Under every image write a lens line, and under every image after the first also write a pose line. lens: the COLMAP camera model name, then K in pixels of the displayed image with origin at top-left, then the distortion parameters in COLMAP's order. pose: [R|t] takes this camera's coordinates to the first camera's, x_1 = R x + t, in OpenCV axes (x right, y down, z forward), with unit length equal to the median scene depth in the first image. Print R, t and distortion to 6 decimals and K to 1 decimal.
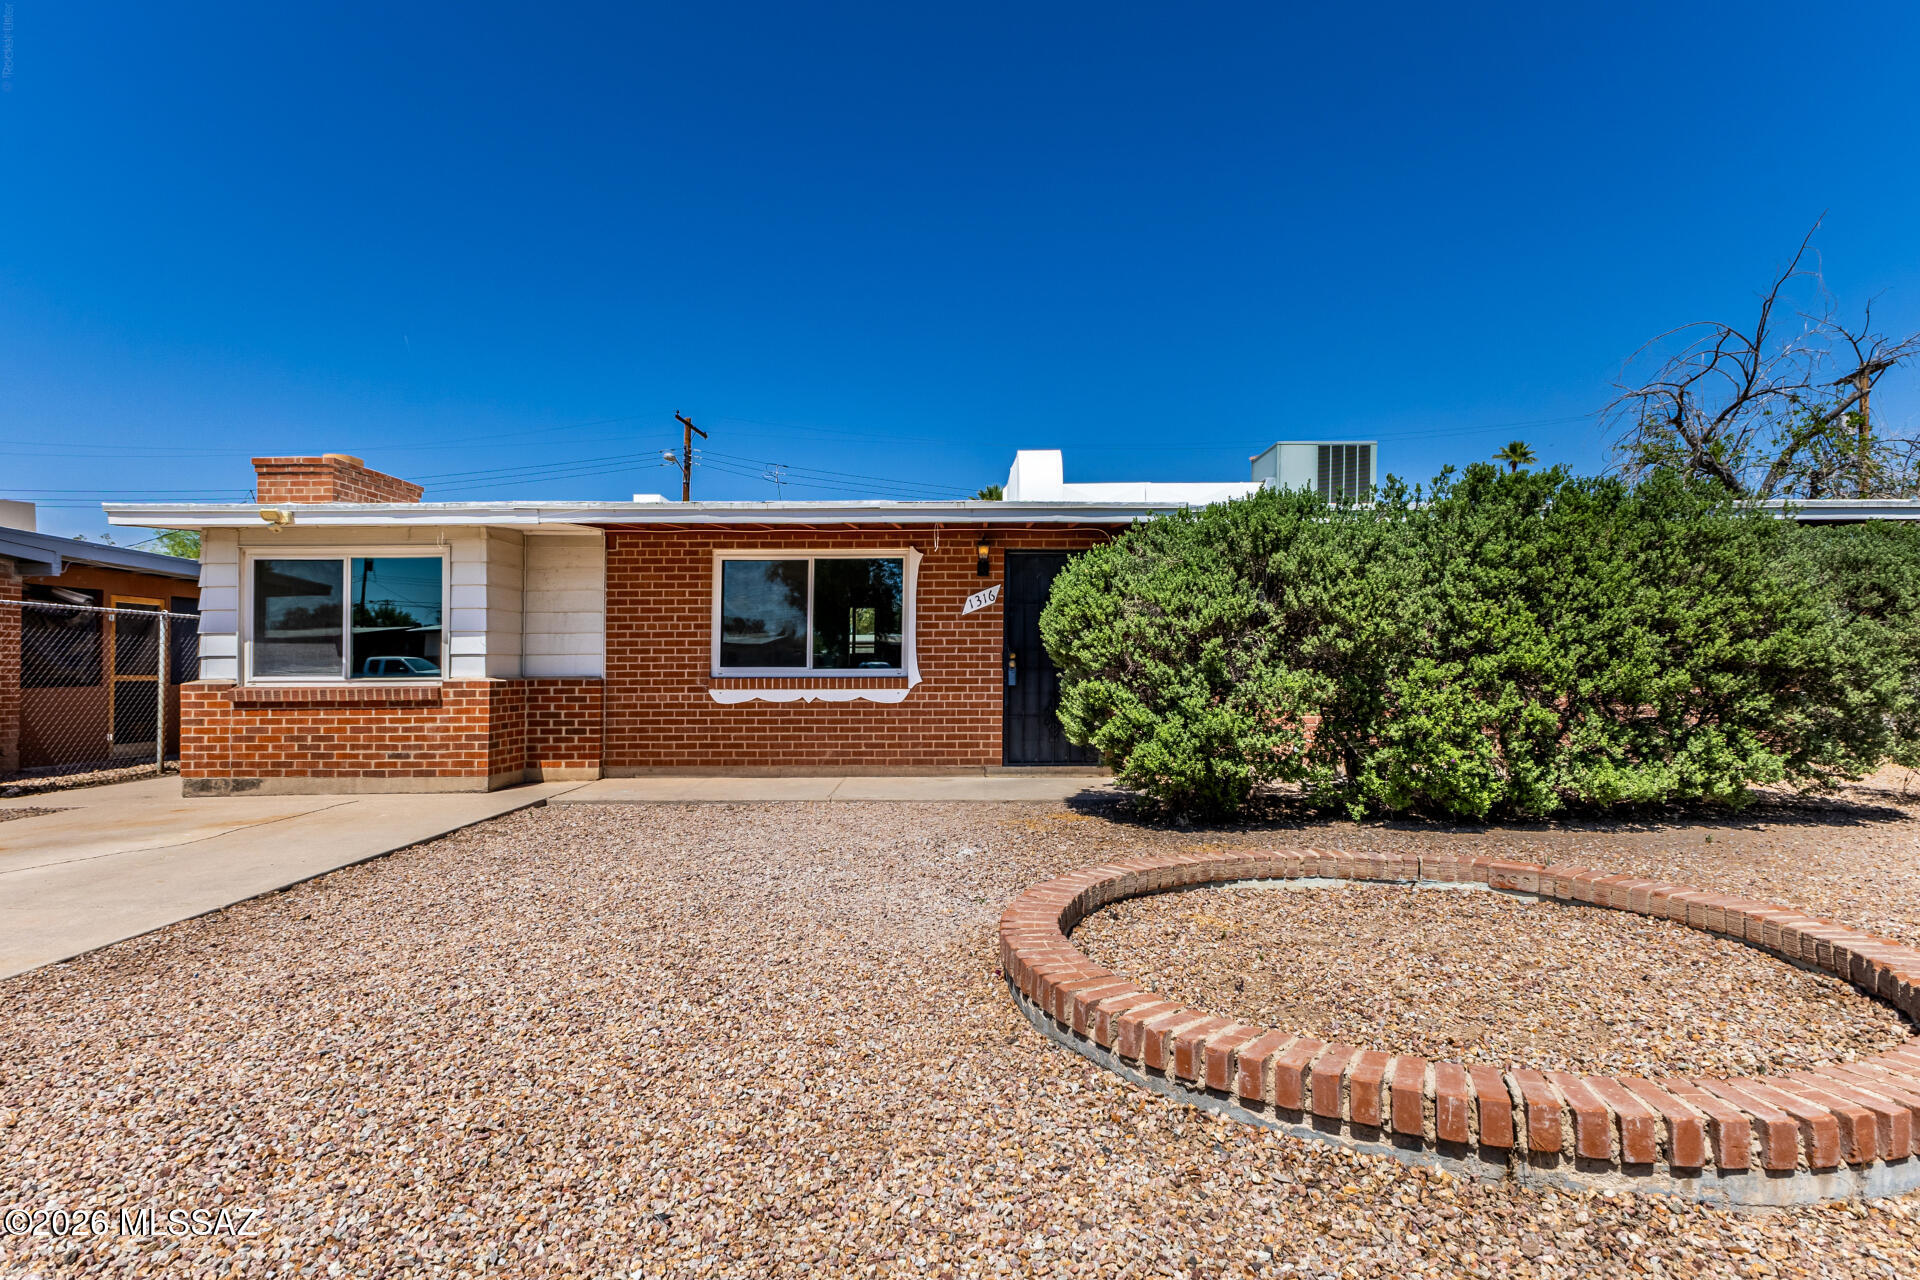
lens RADIAL K [[758.0, 0, 884.1], [0, 758.0, 631.3], [0, 0, 1]] dist [0.003567, 0.006302]
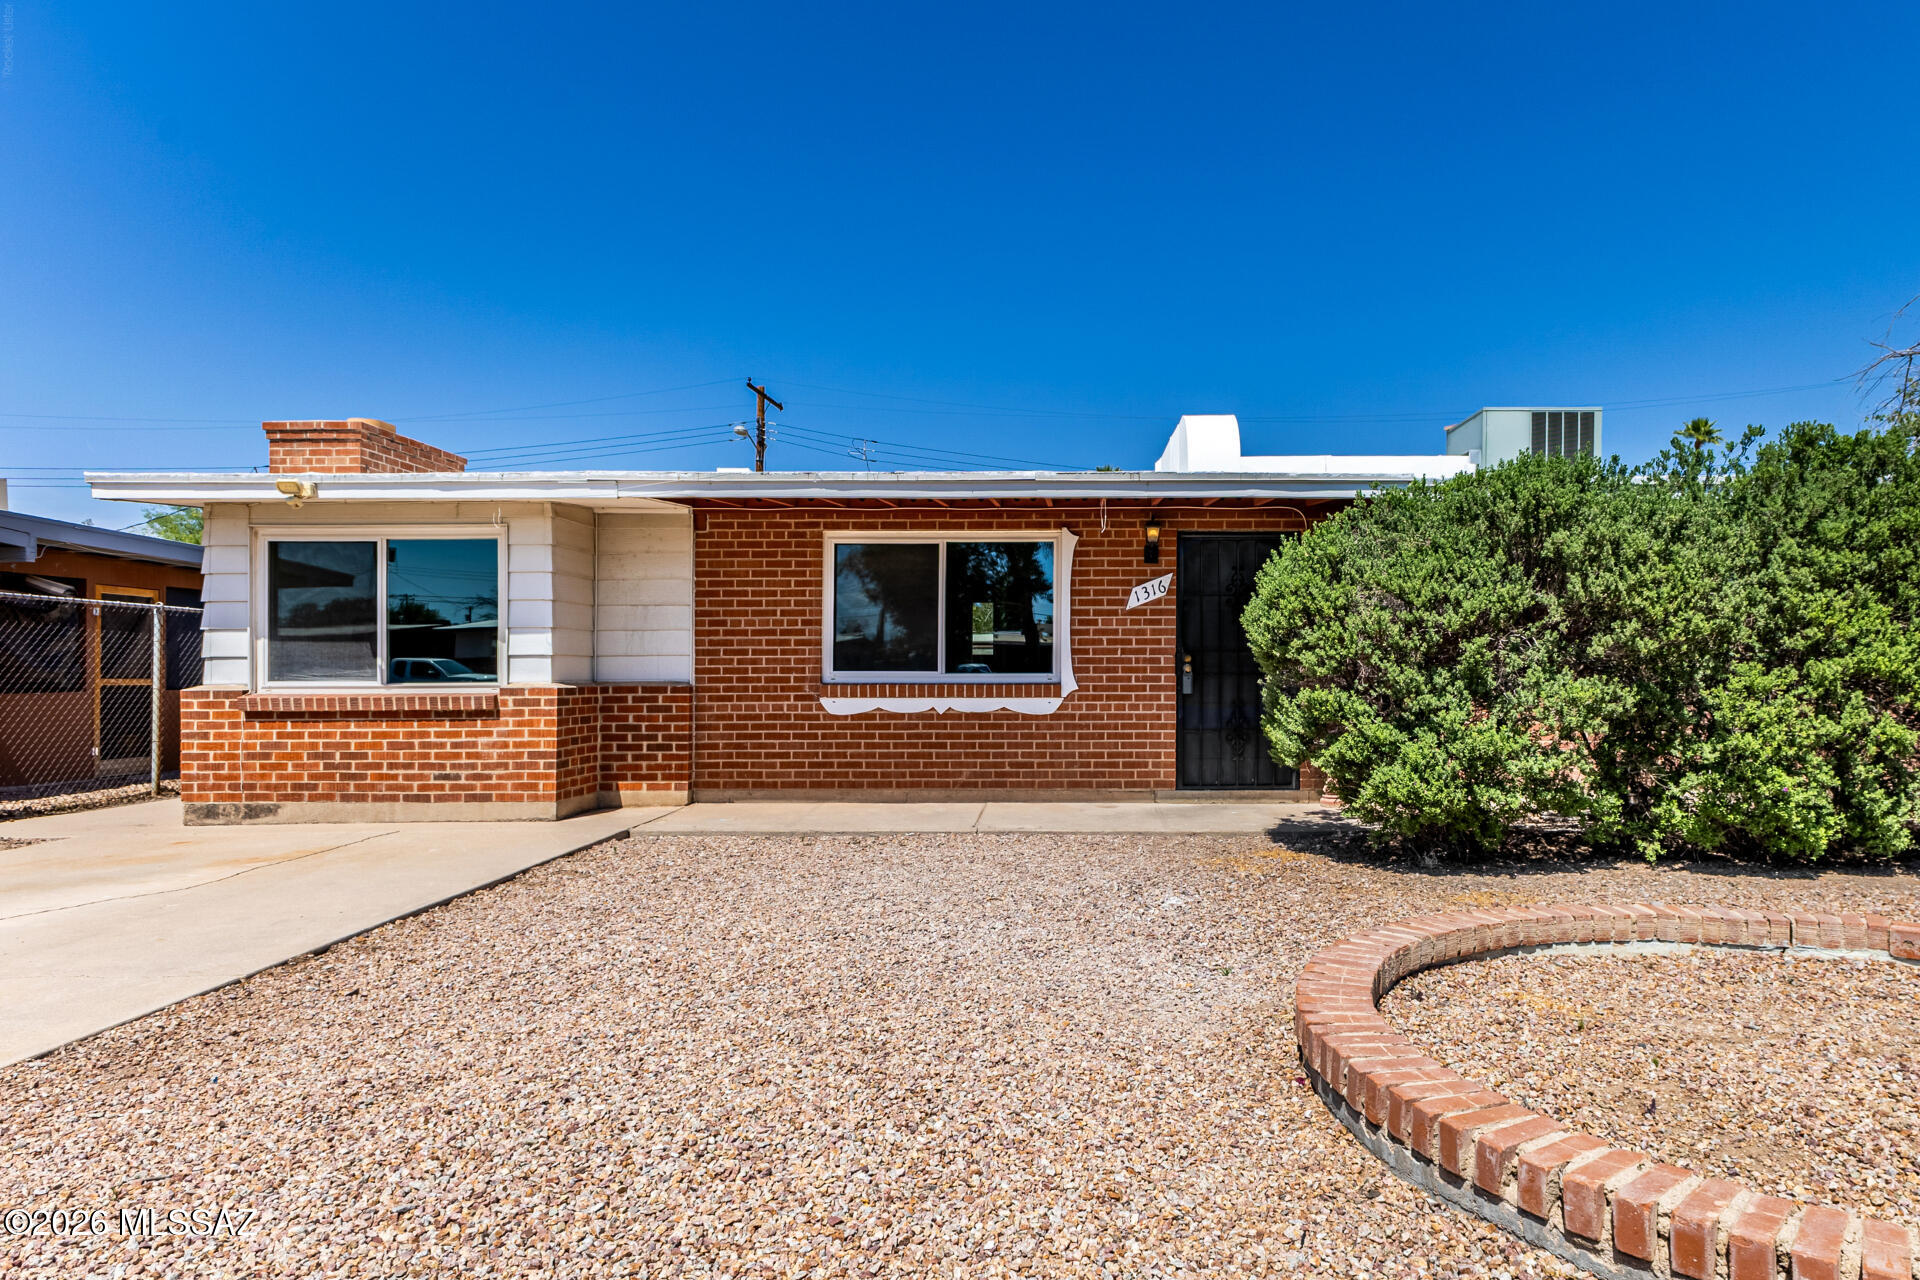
lens RADIAL K [[835.3, 0, 974.5], [0, 835.3, 639.2], [0, 0, 1]] dist [0.010556, -0.000335]
pose [[0.999878, 0.002851, 0.015362, -0.100899], [-0.002990, 0.999955, 0.009040, 0.004281], [-0.015336, -0.009085, 0.999841, 0.099051]]
